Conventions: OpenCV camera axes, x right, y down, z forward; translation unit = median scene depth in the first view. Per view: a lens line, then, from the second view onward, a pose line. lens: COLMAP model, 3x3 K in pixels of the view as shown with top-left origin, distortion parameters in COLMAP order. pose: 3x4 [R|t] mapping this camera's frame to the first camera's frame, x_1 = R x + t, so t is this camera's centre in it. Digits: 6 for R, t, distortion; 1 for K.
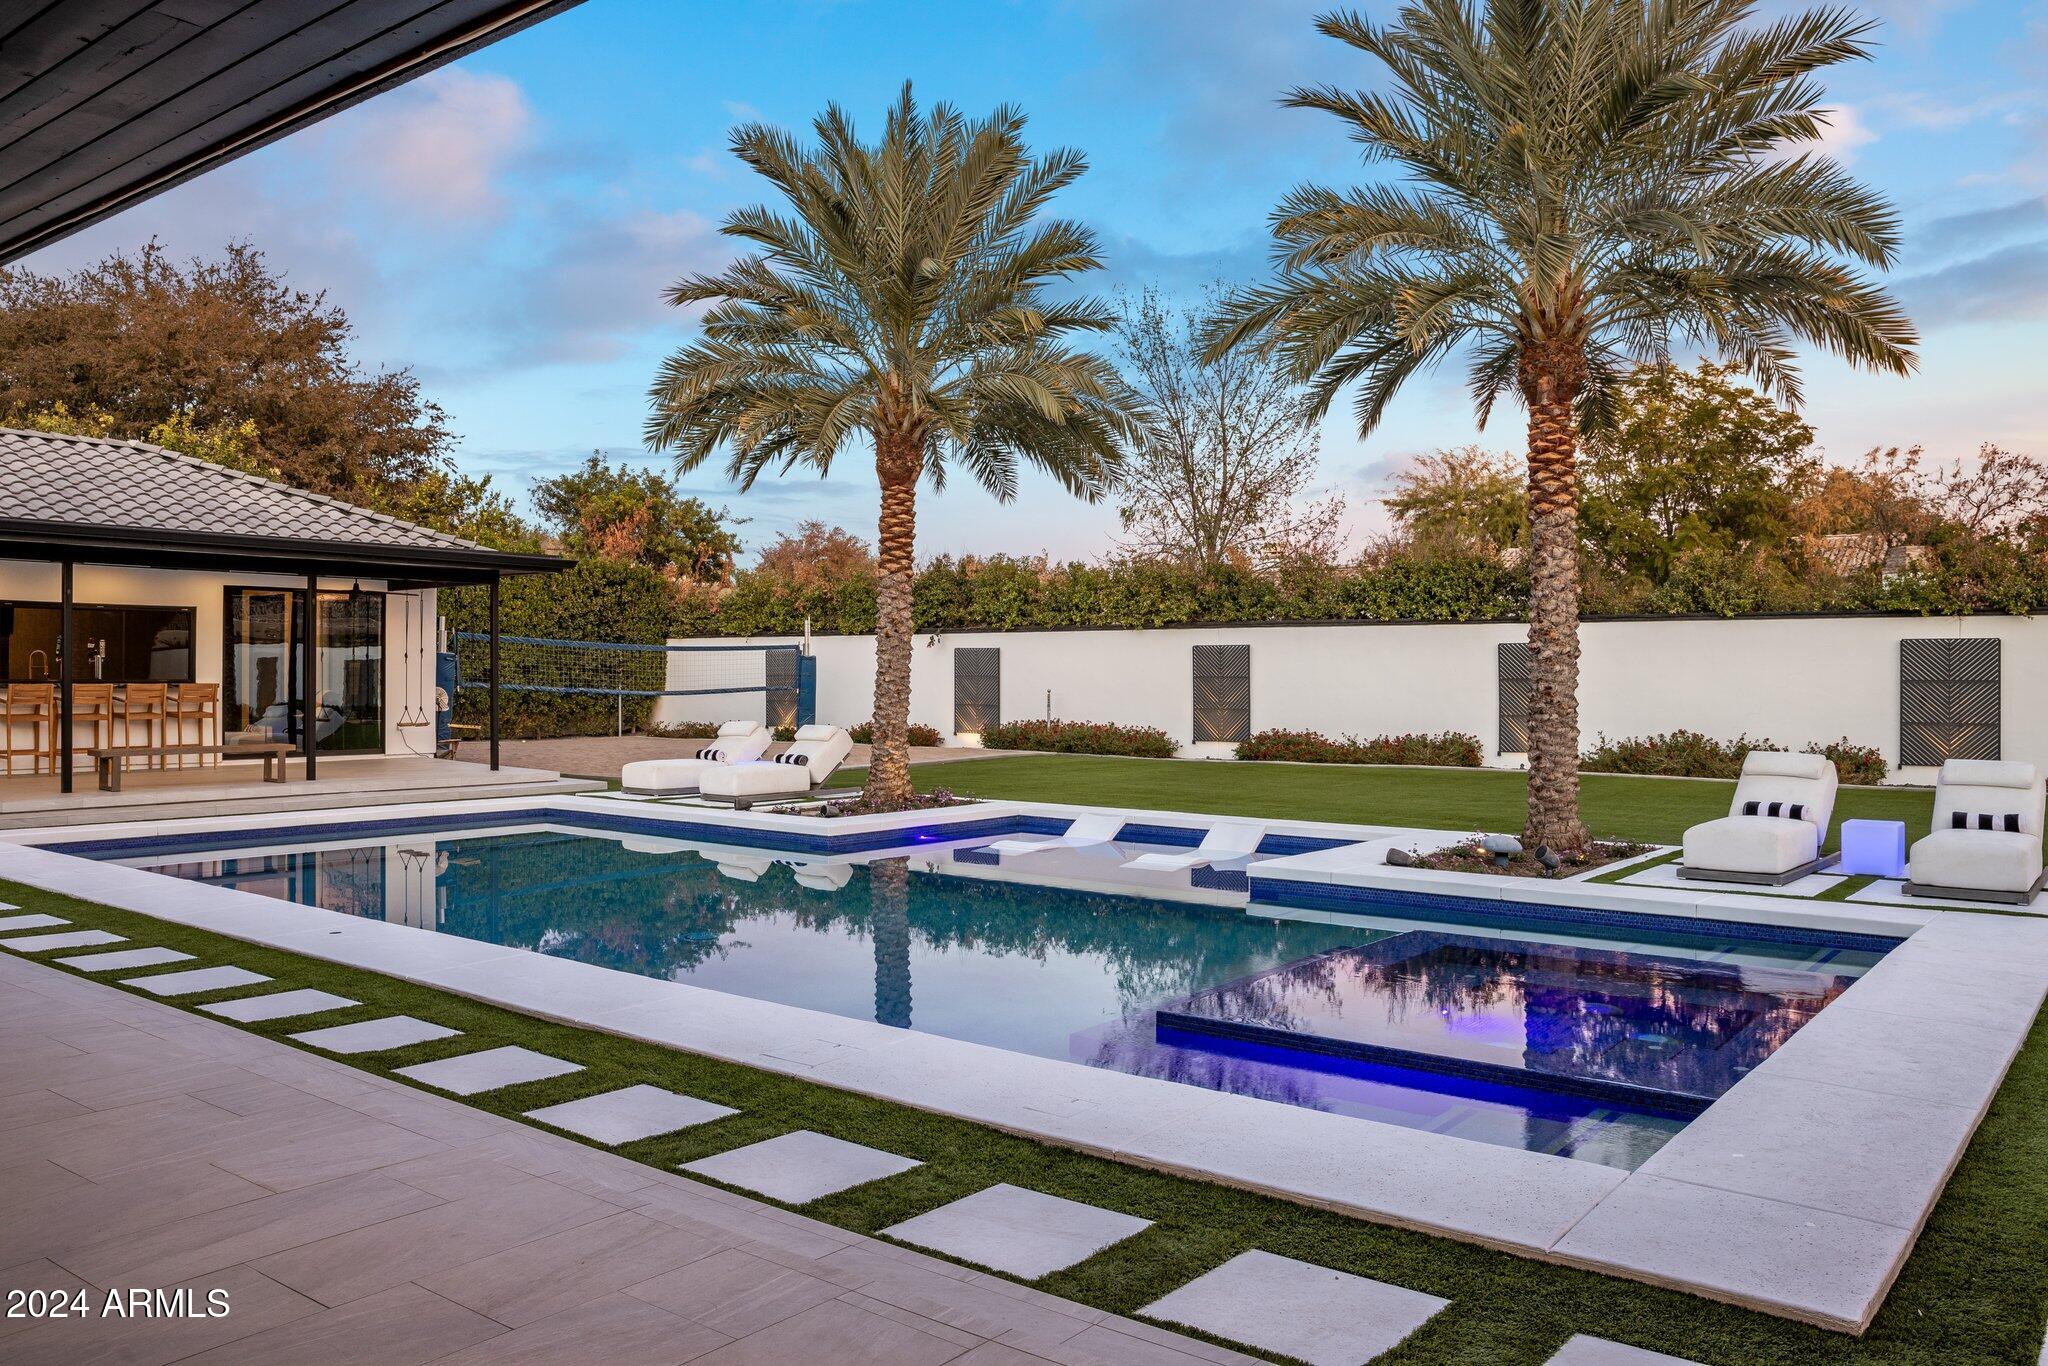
lens RADIAL K [[1521.2, 0, 1013.4], [0, 1521.2, 680.0], [0, 0, 1]] dist [-0.075492, 0.015694]
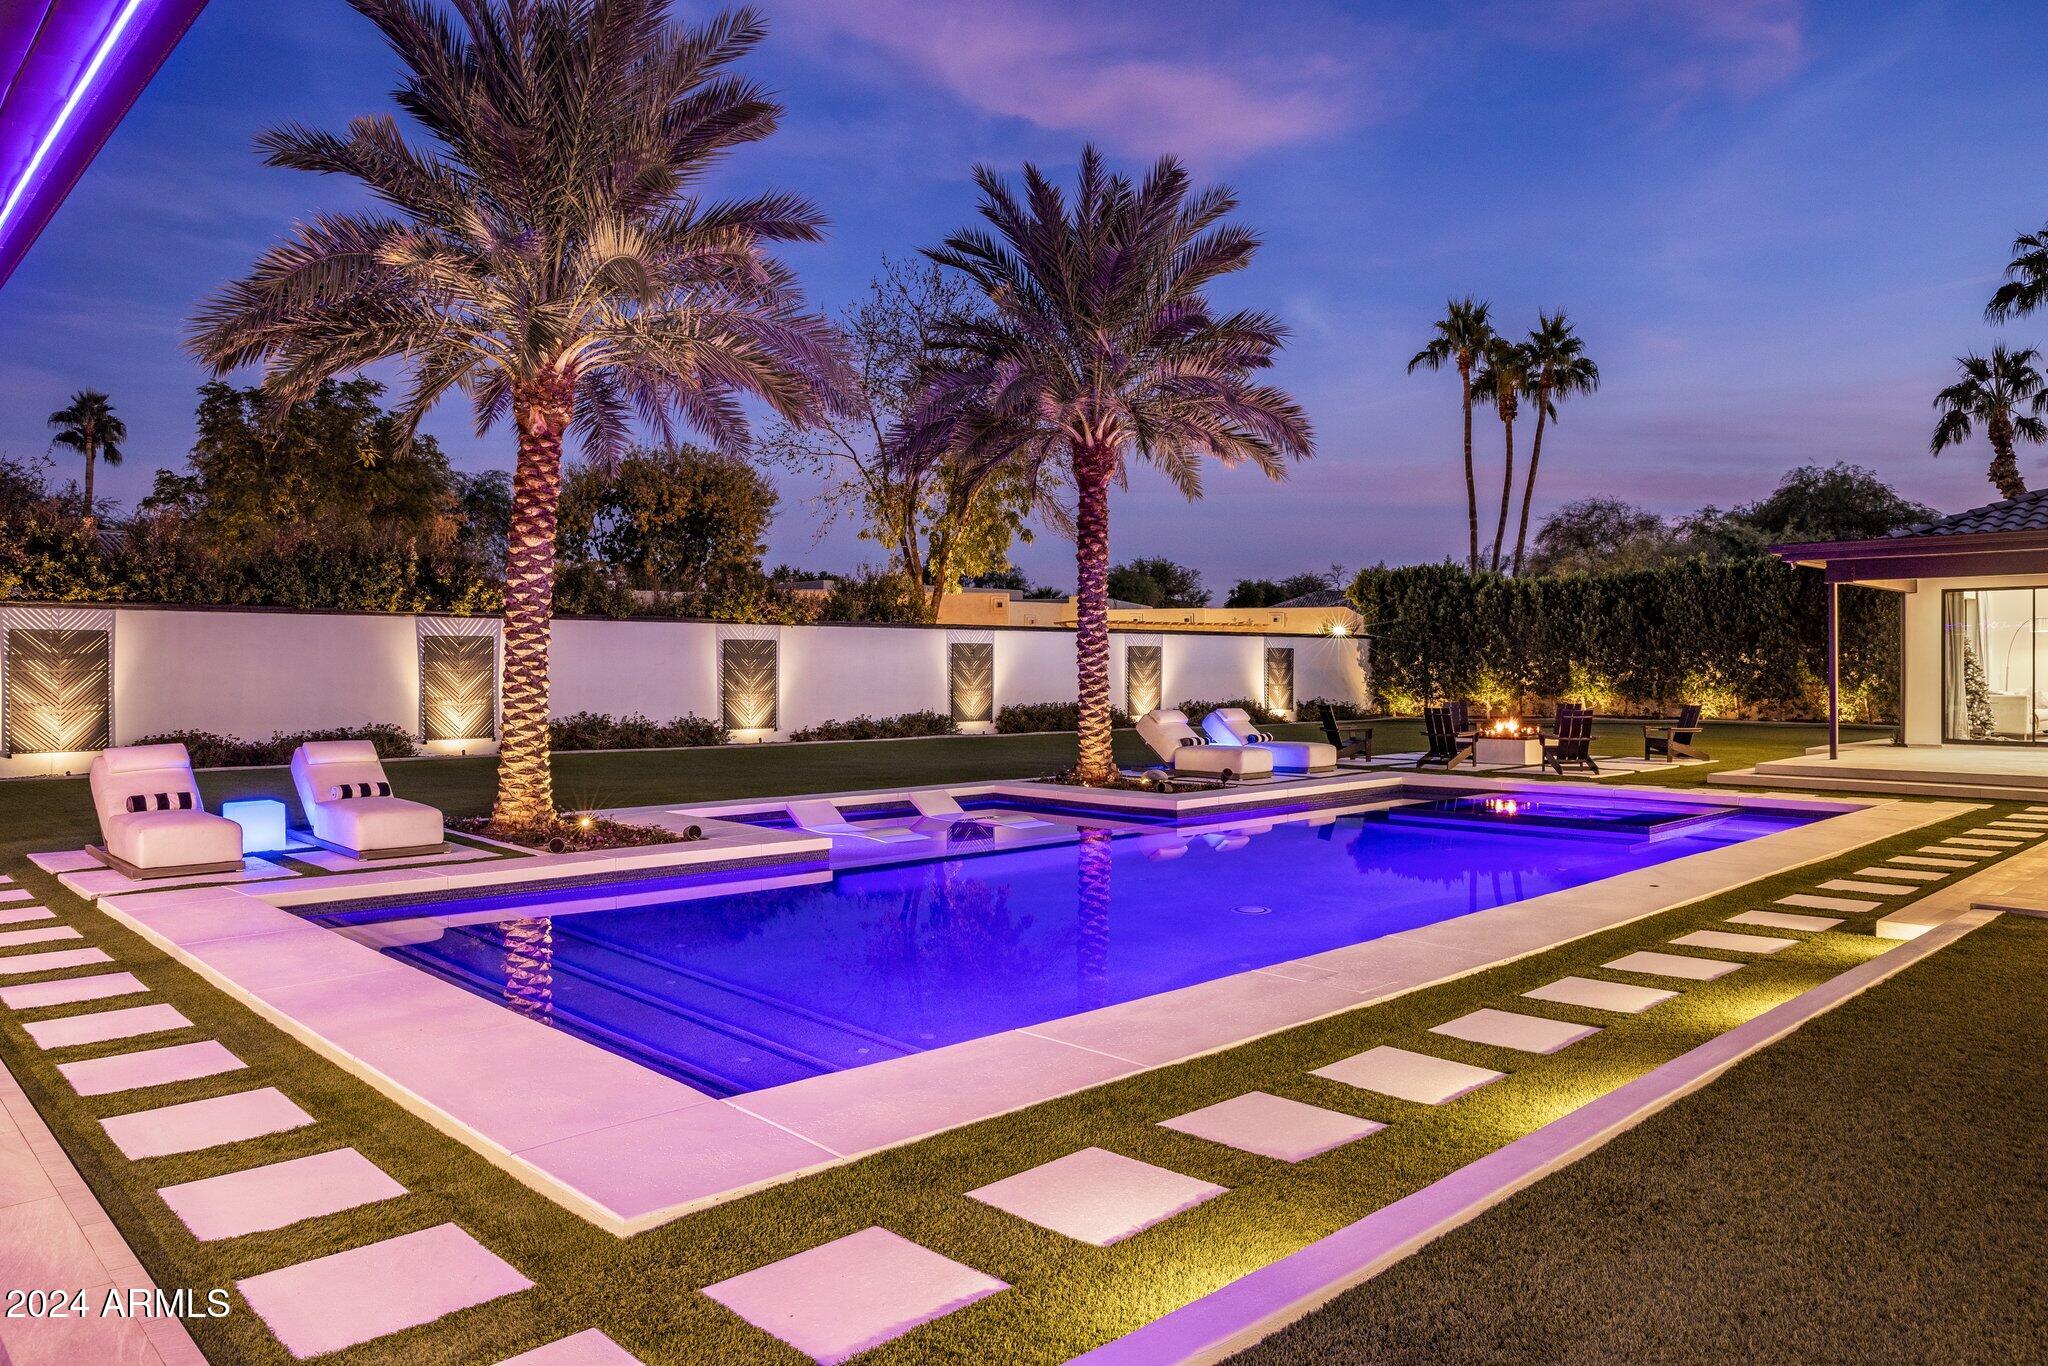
lens RADIAL K [[1414.2, 0, 1002.1], [0, 1414.2, 675.9], [0, 0, 1]] dist [0.003228, 0.001611]
pose [[0.161418, -0.011635, 0.986818, -0.482671], [0.003593, 0.999931, 0.011202, -0.005570], [-0.986880, 0.001738, 0.161448, 0.386480]]
